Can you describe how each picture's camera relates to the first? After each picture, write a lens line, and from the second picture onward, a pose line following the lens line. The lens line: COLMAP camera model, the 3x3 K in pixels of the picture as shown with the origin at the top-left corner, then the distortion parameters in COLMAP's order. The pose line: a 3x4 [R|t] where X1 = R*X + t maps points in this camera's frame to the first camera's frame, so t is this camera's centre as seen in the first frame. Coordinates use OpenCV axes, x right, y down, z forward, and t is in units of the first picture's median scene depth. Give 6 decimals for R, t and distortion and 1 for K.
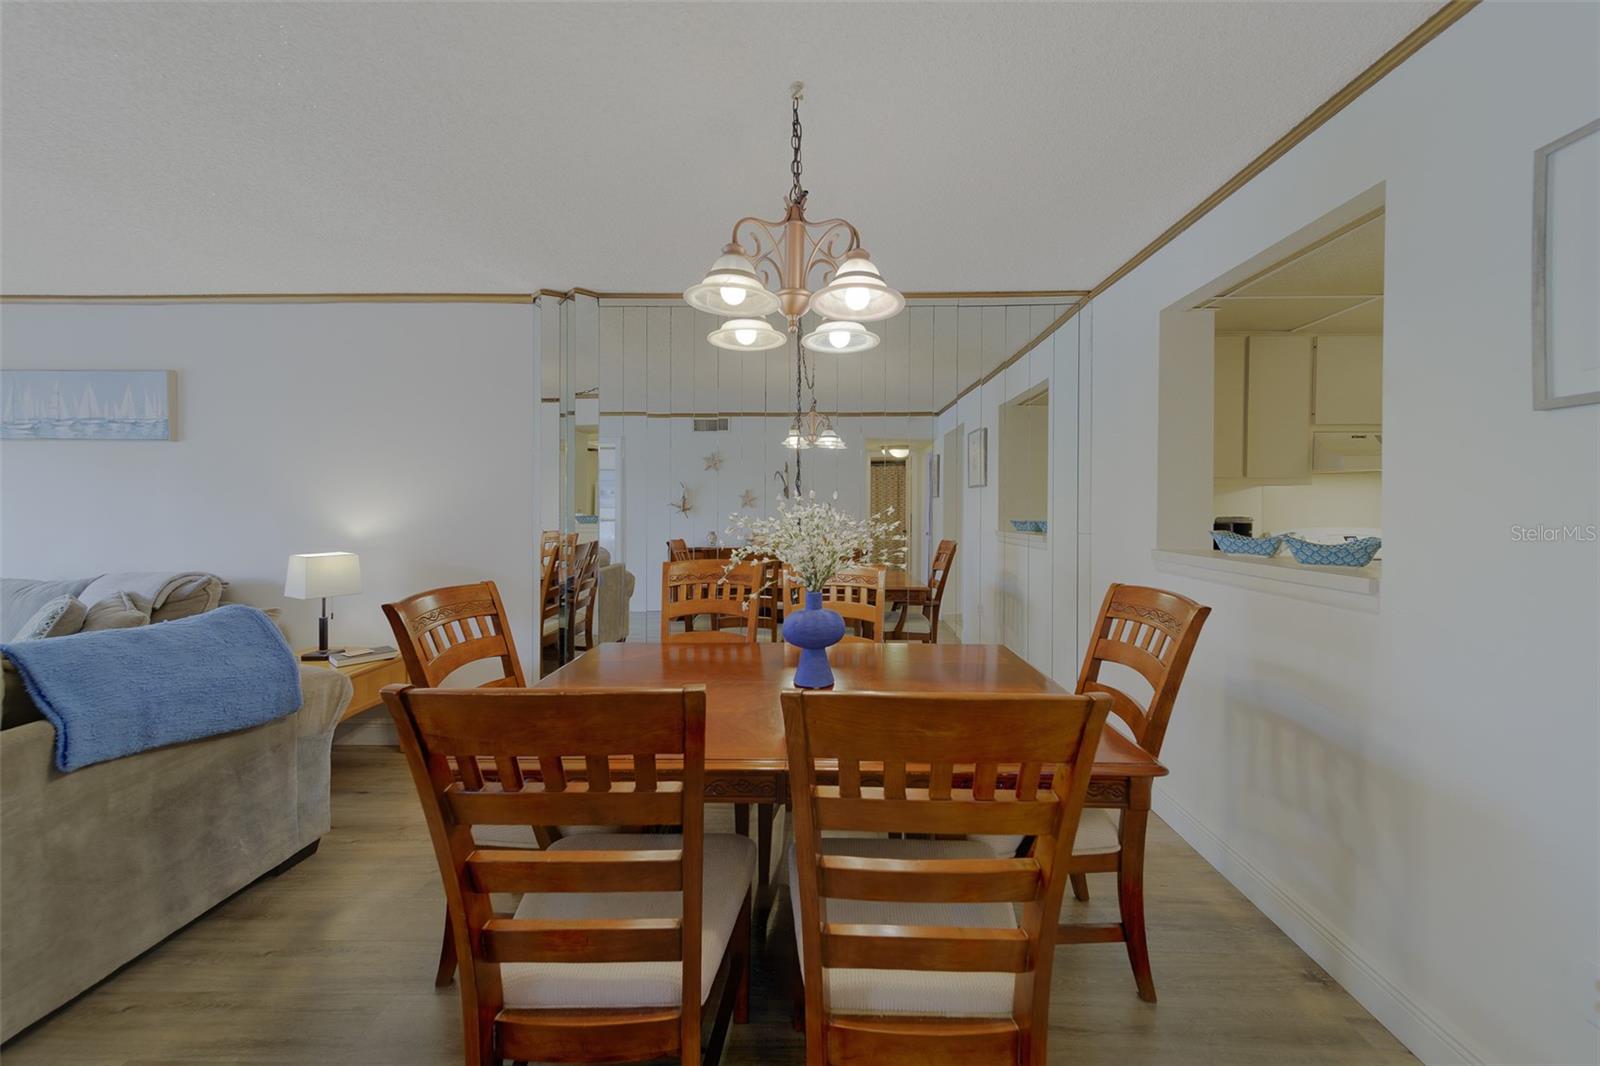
lens RADIAL K [[566.8, 0, 800.9], [0, 566.8, 512.7], [0, 0, 1]] dist [0.007532, -0.000010]
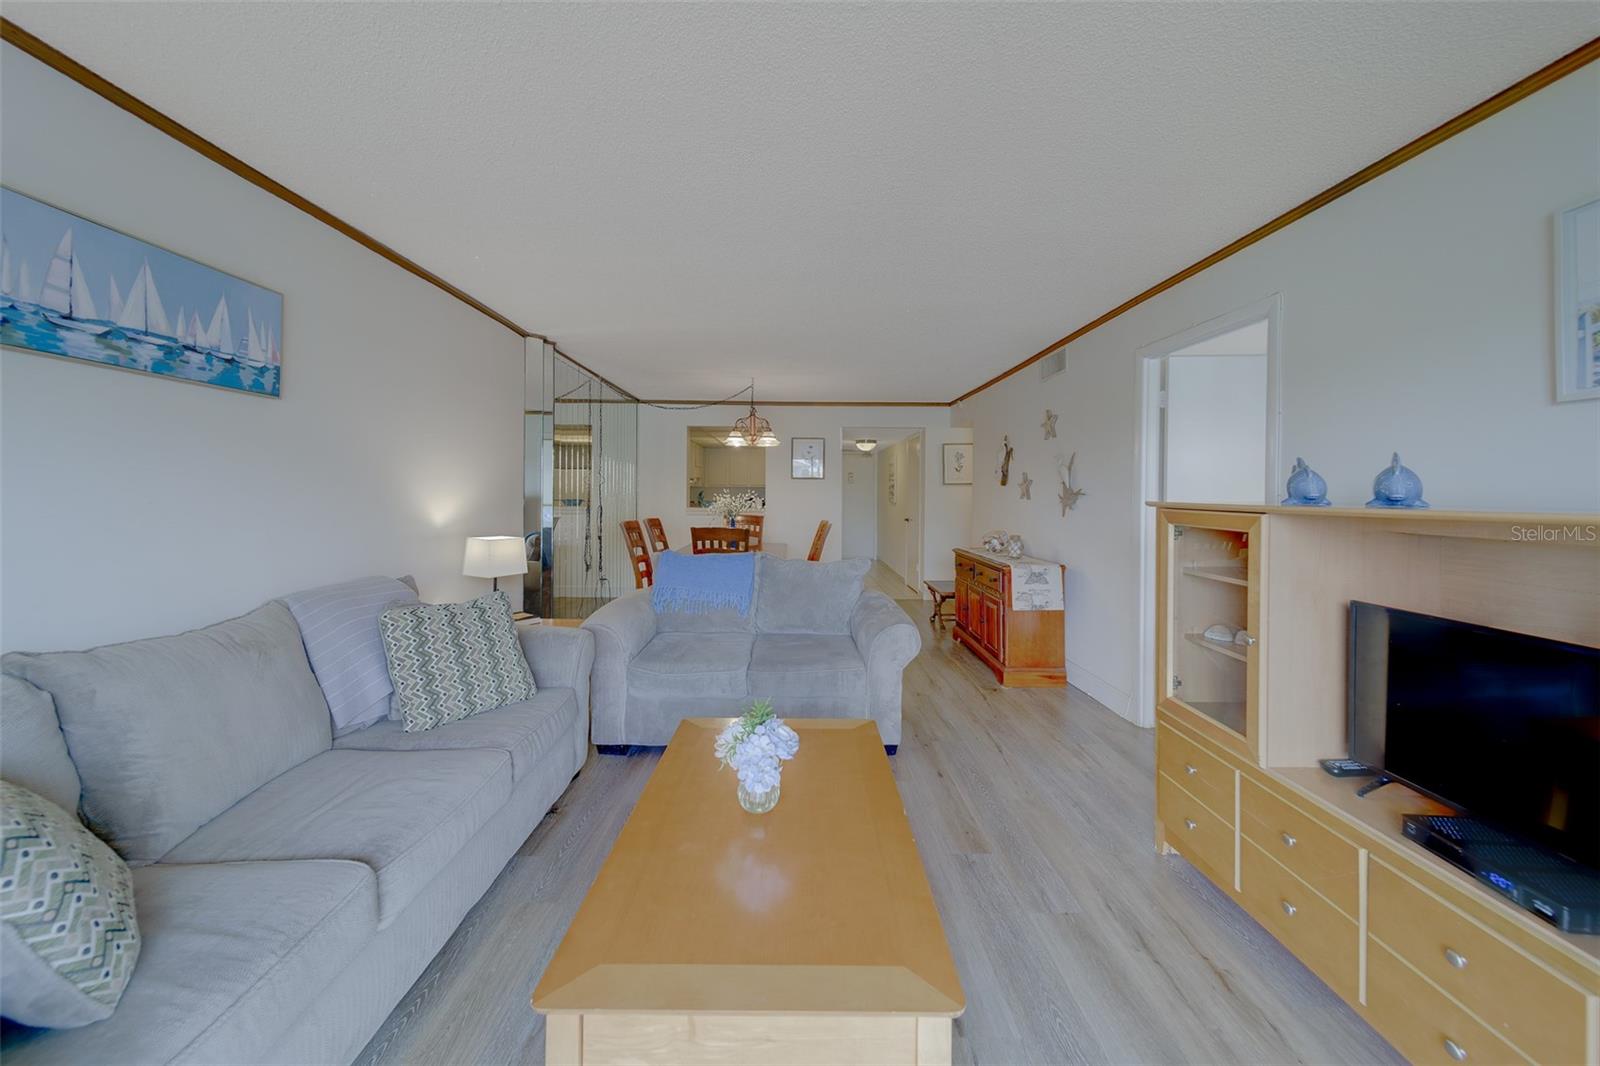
lens RADIAL K [[572.5, 0, 796.8], [0, 572.5, 489.0], [0, 0, 1]] dist [0.000314, 0.000015]
pose [[-0.029307, 0.002230, 0.999568, -1.927881], [-0.002174, 0.999995, -0.002294, -0.019040], [-0.999568, -0.002240, -0.029302, 0.435323]]
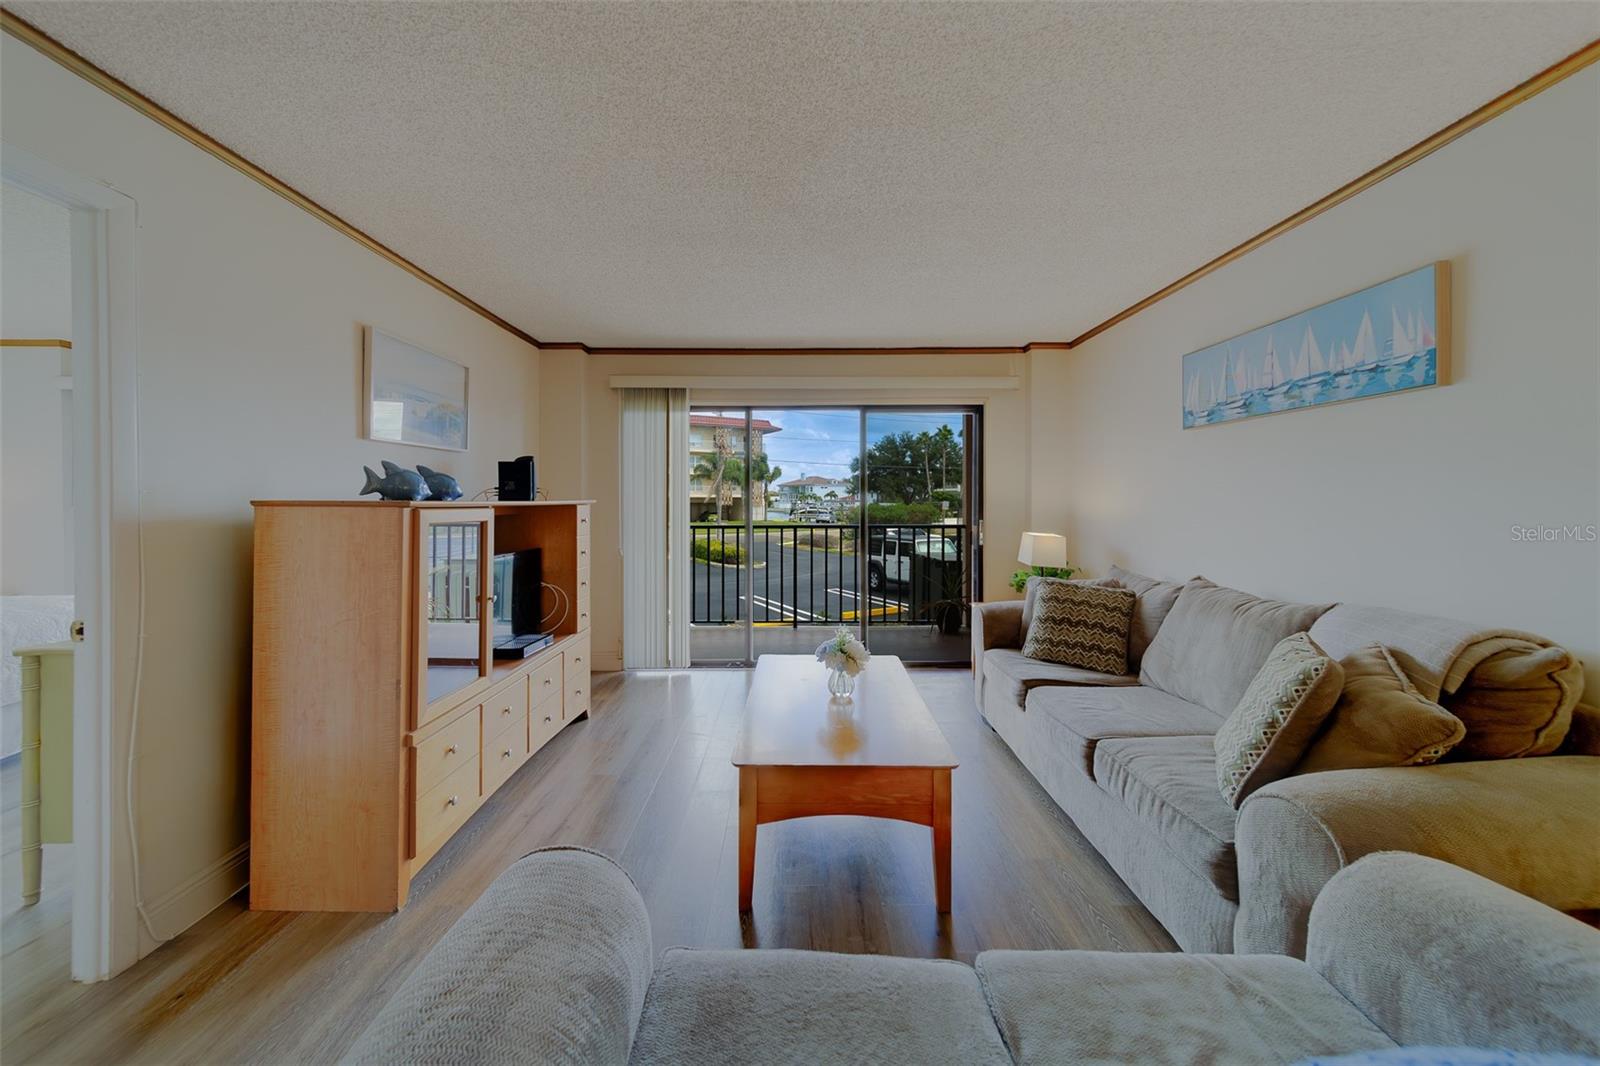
lens RADIAL K [[560.7, 0, 795.2], [0, 560.7, 500.7], [0, 0, 1]] dist [0.003813, 0.000061]
pose [[0.023110, -0.001451, -0.999732, -0.593361], [-0.004233, 0.999990, -0.001549, -0.006499], [0.999724, 0.004268, 0.023104, 0.367494]]
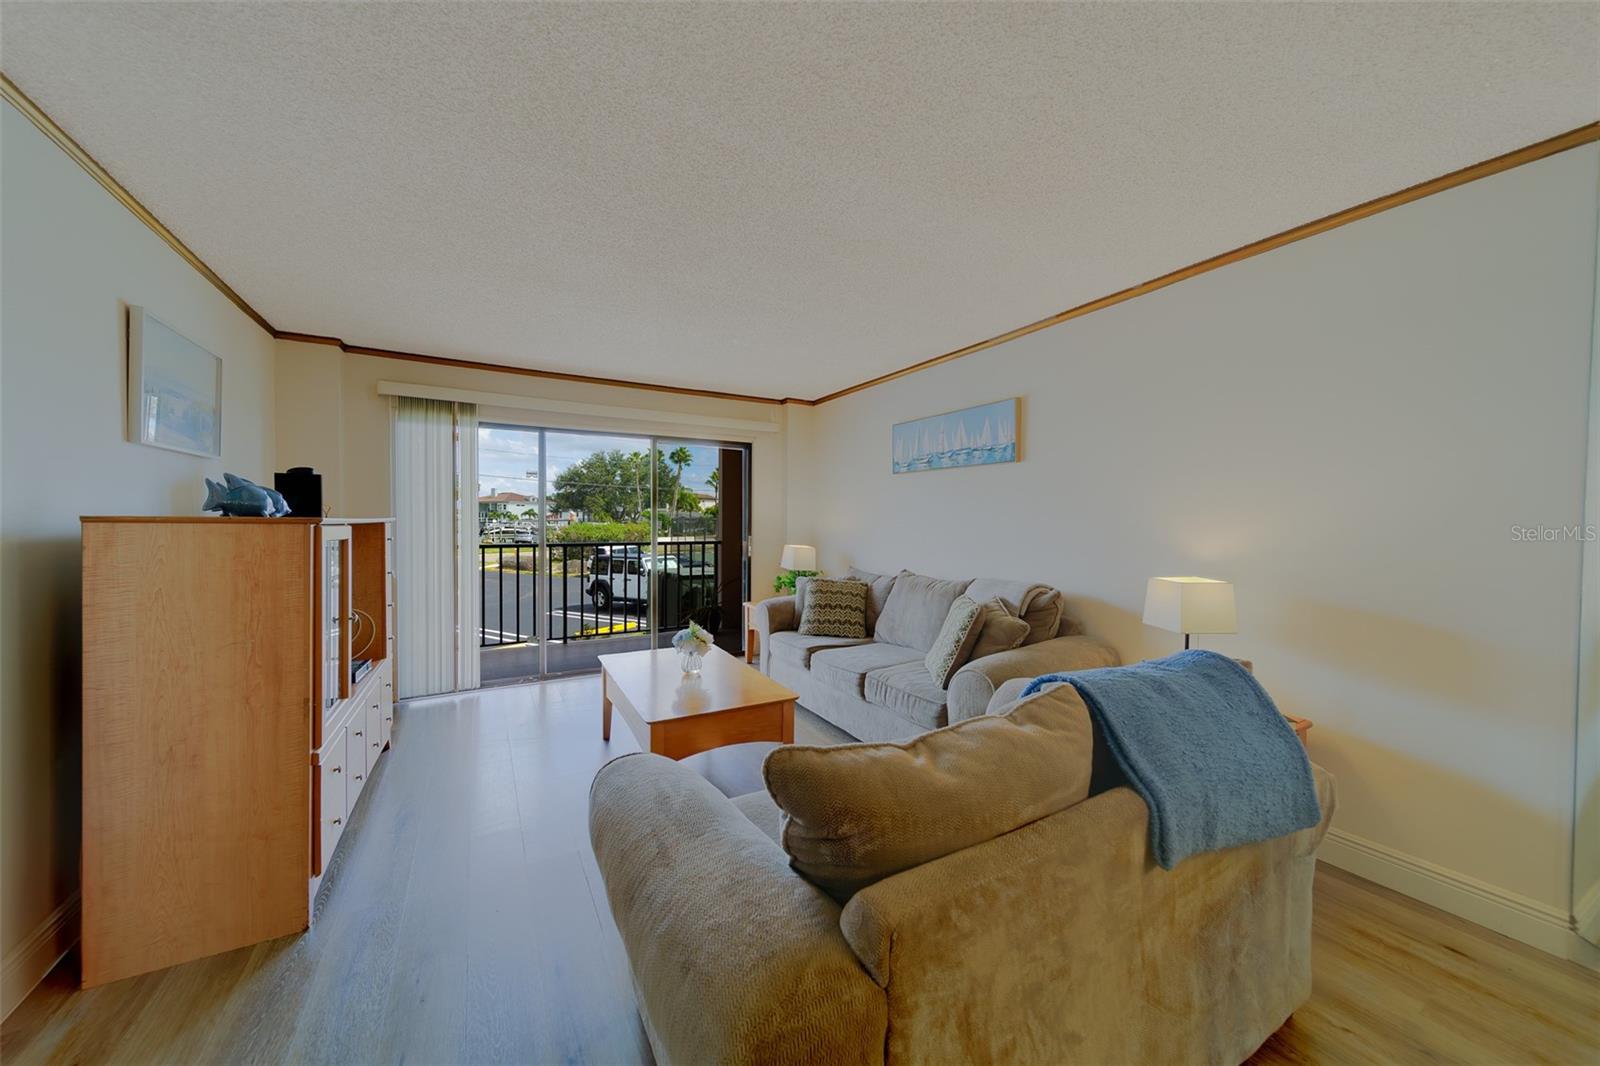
lens RADIAL K [[552.9, 0, 797.6], [0, 552.9, 529.2], [0, 0, 1]] dist [0.000423, 0.000026]
pose [[0.515549, 0.013729, -0.856750, -0.433730], [-0.008186, 0.999905, 0.011097, -0.003948], [0.856821, 0.001292, 0.515612, 0.095775]]
